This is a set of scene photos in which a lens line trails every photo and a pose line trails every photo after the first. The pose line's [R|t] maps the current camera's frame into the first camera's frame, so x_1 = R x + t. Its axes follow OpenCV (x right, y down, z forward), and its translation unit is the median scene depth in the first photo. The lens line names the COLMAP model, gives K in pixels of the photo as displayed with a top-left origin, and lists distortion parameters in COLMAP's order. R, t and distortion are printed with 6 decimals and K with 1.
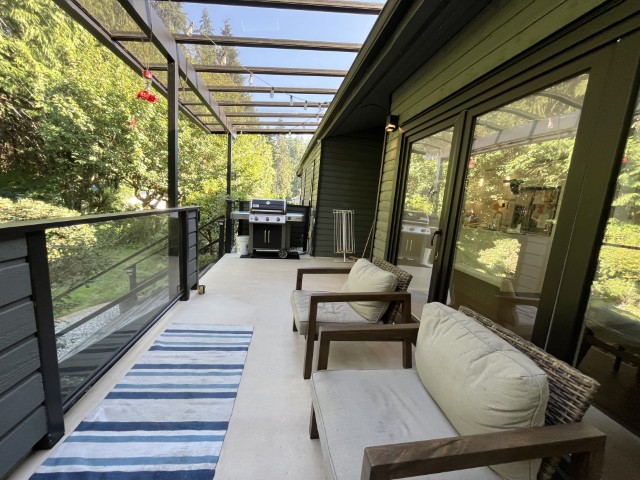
lens RADIAL K [[260.1, 0, 317.8], [0, 260.1, 239.7], [0, 0, 1]] dist [-0.002600, 0.000059]
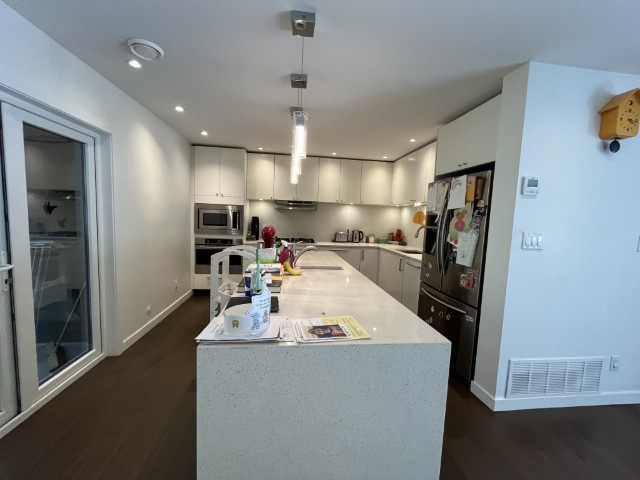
lens RADIAL K [[260.1, 0, 317.8], [0, 260.1, 239.7], [0, 0, 1]] dist [-0.002600, 0.000059]
pose [[0.998853, -0.037808, -0.029381, 0.613455], [0.035915, 0.997400, -0.062484, -0.065286], [0.031667, 0.061357, 0.997613, 0.551644]]
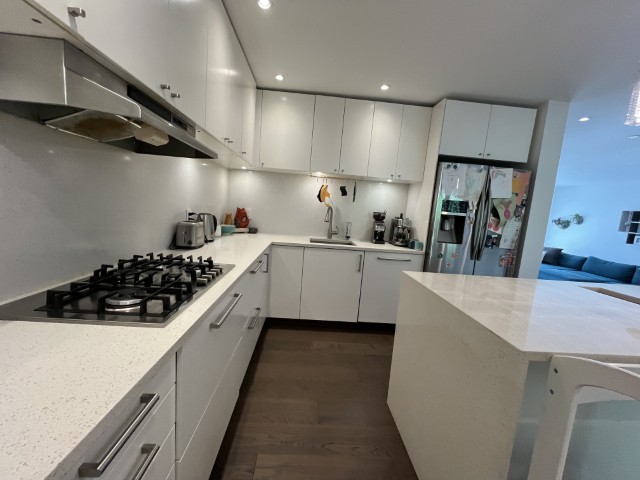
lens RADIAL K [[260.1, 0, 317.8], [0, 260.1, 239.7], [0, 0, 1]] dist [-0.002600, 0.000059]
pose [[0.107429, -0.197304, 0.974438, 0.340102], [0.079641, 0.978669, 0.189380, -0.172211], [-0.991018, 0.057261, 0.120851, 1.231310]]
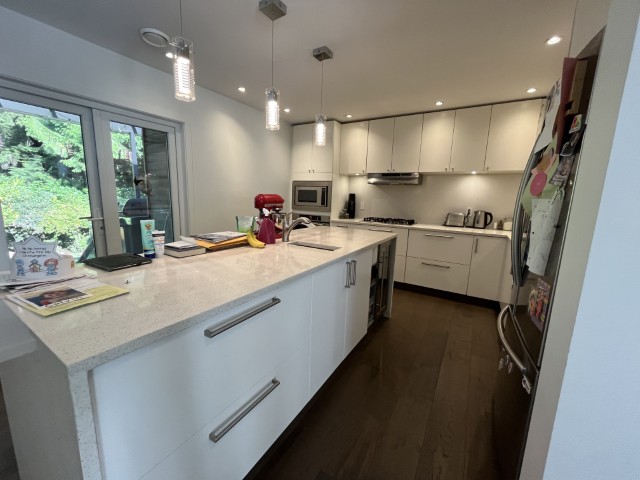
lens RADIAL K [[260.1, 0, 317.8], [0, 260.1, 239.7], [0, 0, 1]] dist [-0.002600, 0.000059]
pose [[0.768752, 0.052371, -0.637399, 0.820809], [-0.065693, 0.997836, 0.002755, -0.055491], [0.636164, 0.039755, 0.770529, 0.715781]]
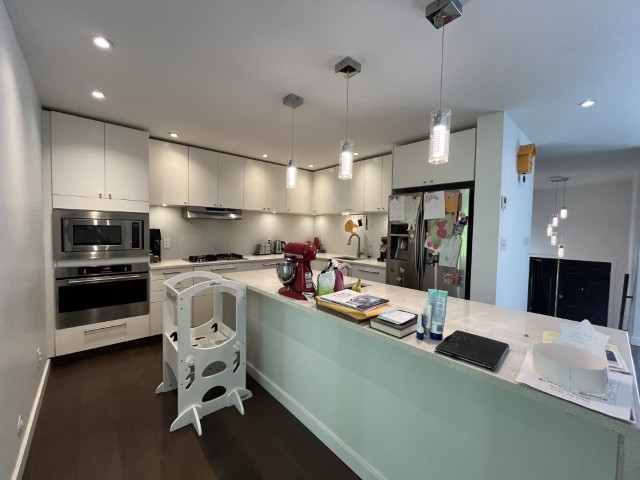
lens RADIAL K [[260.1, 0, 317.8], [0, 260.1, 239.7], [0, 0, 1]] dist [-0.002600, 0.000059]
pose [[0.835074, -0.087755, 0.543093, 0.374343], [0.129061, 0.990895, -0.038336, -0.103585], [-0.534784, 0.102105, 0.838797, 0.682628]]
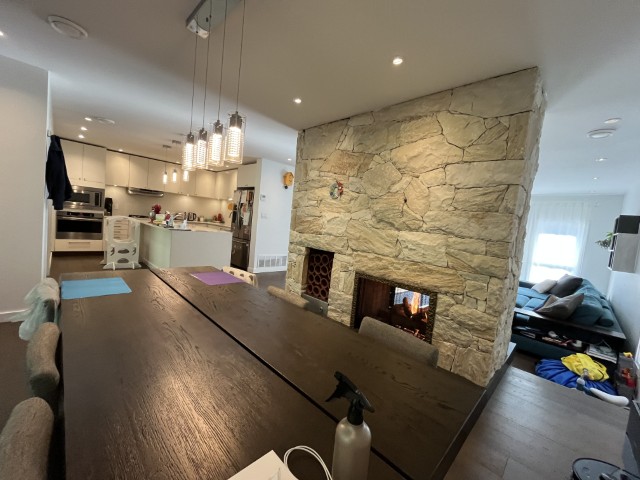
lens RADIAL K [[260.1, 0, 317.8], [0, 260.1, 239.7], [0, 0, 1]] dist [-0.002600, 0.000059]
pose [[0.804825, -0.043746, 0.591897, 0.442009], [0.056466, 0.998400, -0.002989, 0.033895], [-0.590820, 0.035827, 0.806008, -0.038598]]
